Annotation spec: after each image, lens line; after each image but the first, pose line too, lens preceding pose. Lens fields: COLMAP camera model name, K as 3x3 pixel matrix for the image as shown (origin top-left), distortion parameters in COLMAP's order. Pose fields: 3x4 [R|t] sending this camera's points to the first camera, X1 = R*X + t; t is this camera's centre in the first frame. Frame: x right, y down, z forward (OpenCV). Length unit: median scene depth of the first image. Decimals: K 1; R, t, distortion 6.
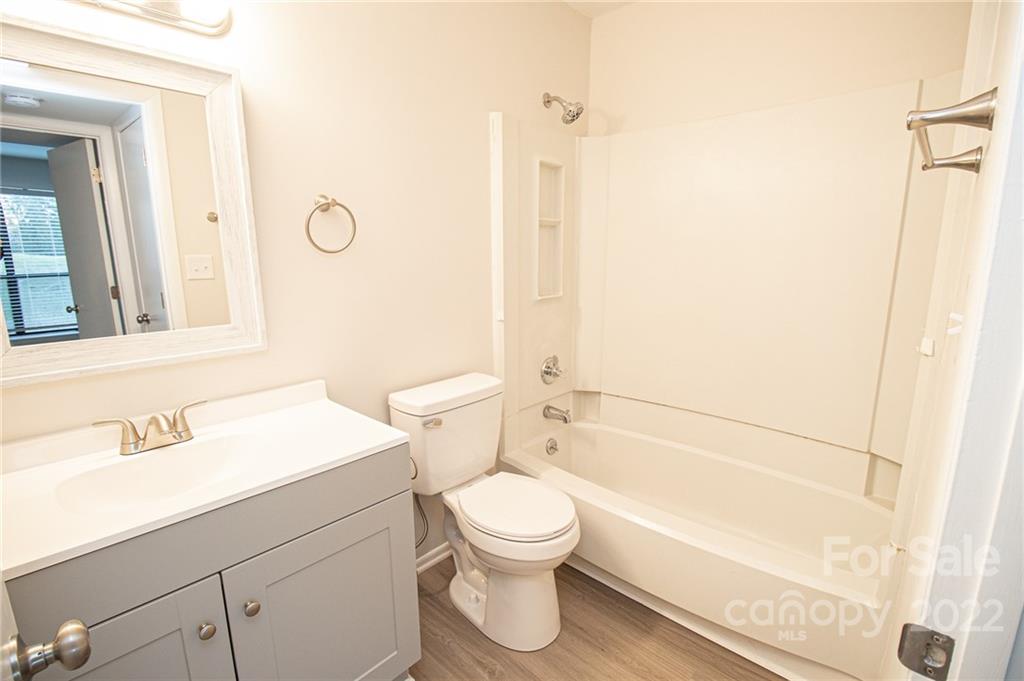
lens RADIAL K [[474.0, 0, 518.9], [0, 474.0, 348.2], [0, 0, 1]] dist [0.003233, -0.014802]
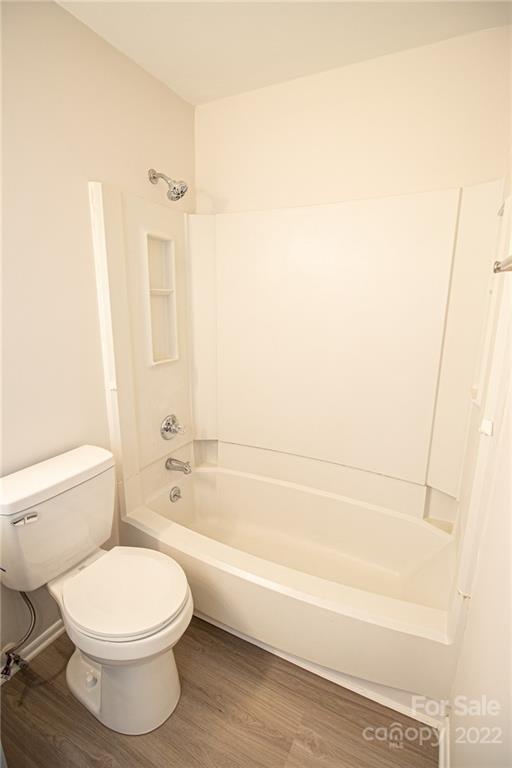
lens RADIAL K [[358.4, 0, 263.1], [0, 358.4, 385.5], [0, 0, 1]] dist [-0.015450, -0.000235]
pose [[0.963414, -0.044938, 0.264223, 0.078797], [0.037632, 0.998758, 0.032652, -0.091195], [-0.265362, -0.021514, 0.963909, 0.195511]]
